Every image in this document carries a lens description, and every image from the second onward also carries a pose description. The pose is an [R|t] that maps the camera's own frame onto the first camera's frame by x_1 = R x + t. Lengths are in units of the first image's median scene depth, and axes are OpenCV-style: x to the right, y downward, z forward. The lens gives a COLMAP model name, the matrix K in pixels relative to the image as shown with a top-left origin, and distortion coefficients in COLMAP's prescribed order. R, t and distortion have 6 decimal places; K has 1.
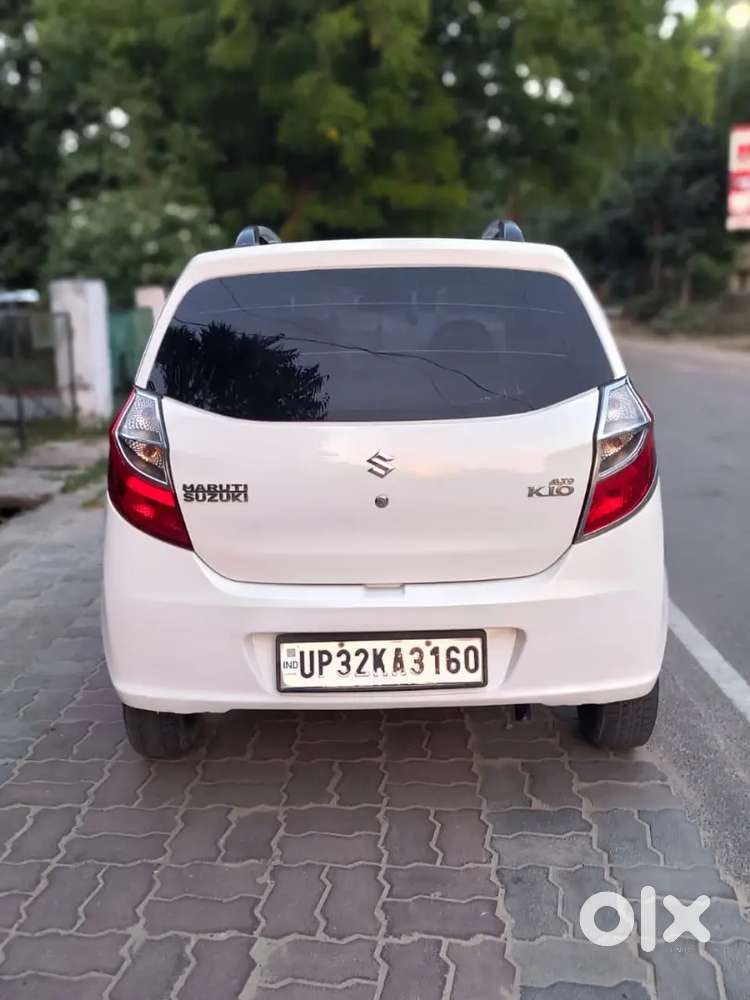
lens RADIAL K [[1024.1, 0, 473.5], [0, 1024.1, 385.6], [0, 0, 1]] dist [0.011887, -0.014335]
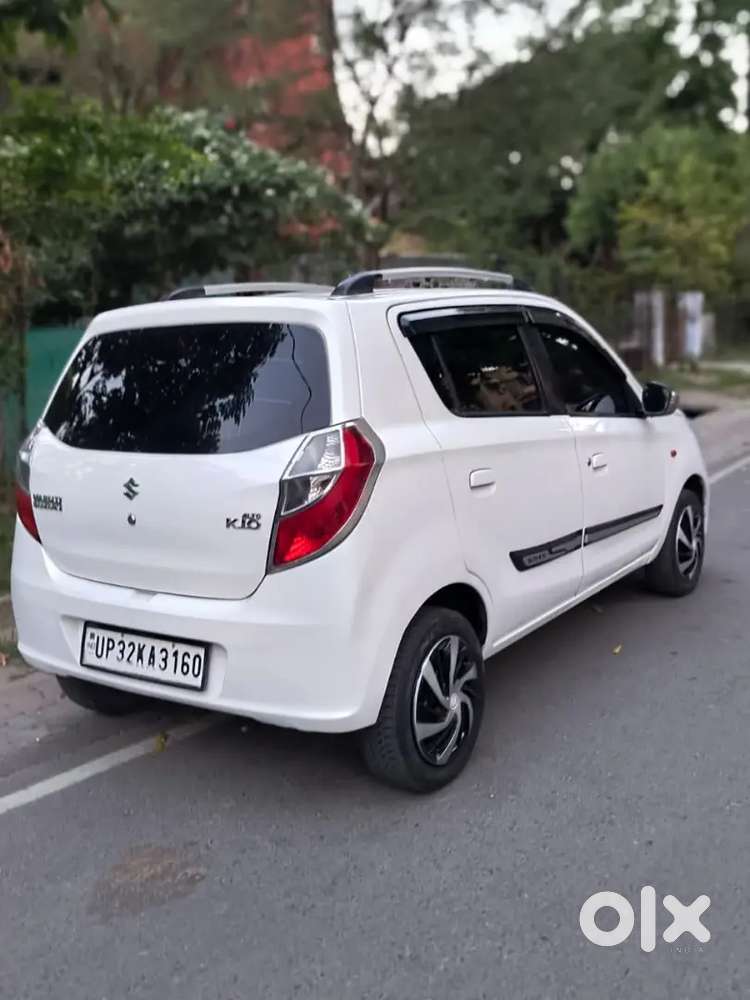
lens RADIAL K [[1043.0, 0, 373.1], [0, 1043.0, 386.3], [0, 0, 1]] dist [0.019310, -0.024363]
pose [[0.820667, 0.012828, -0.571263, 0.821824], [-0.026692, 0.999517, -0.015900, -0.031370], [0.570783, 0.028297, 0.820613, 0.146406]]
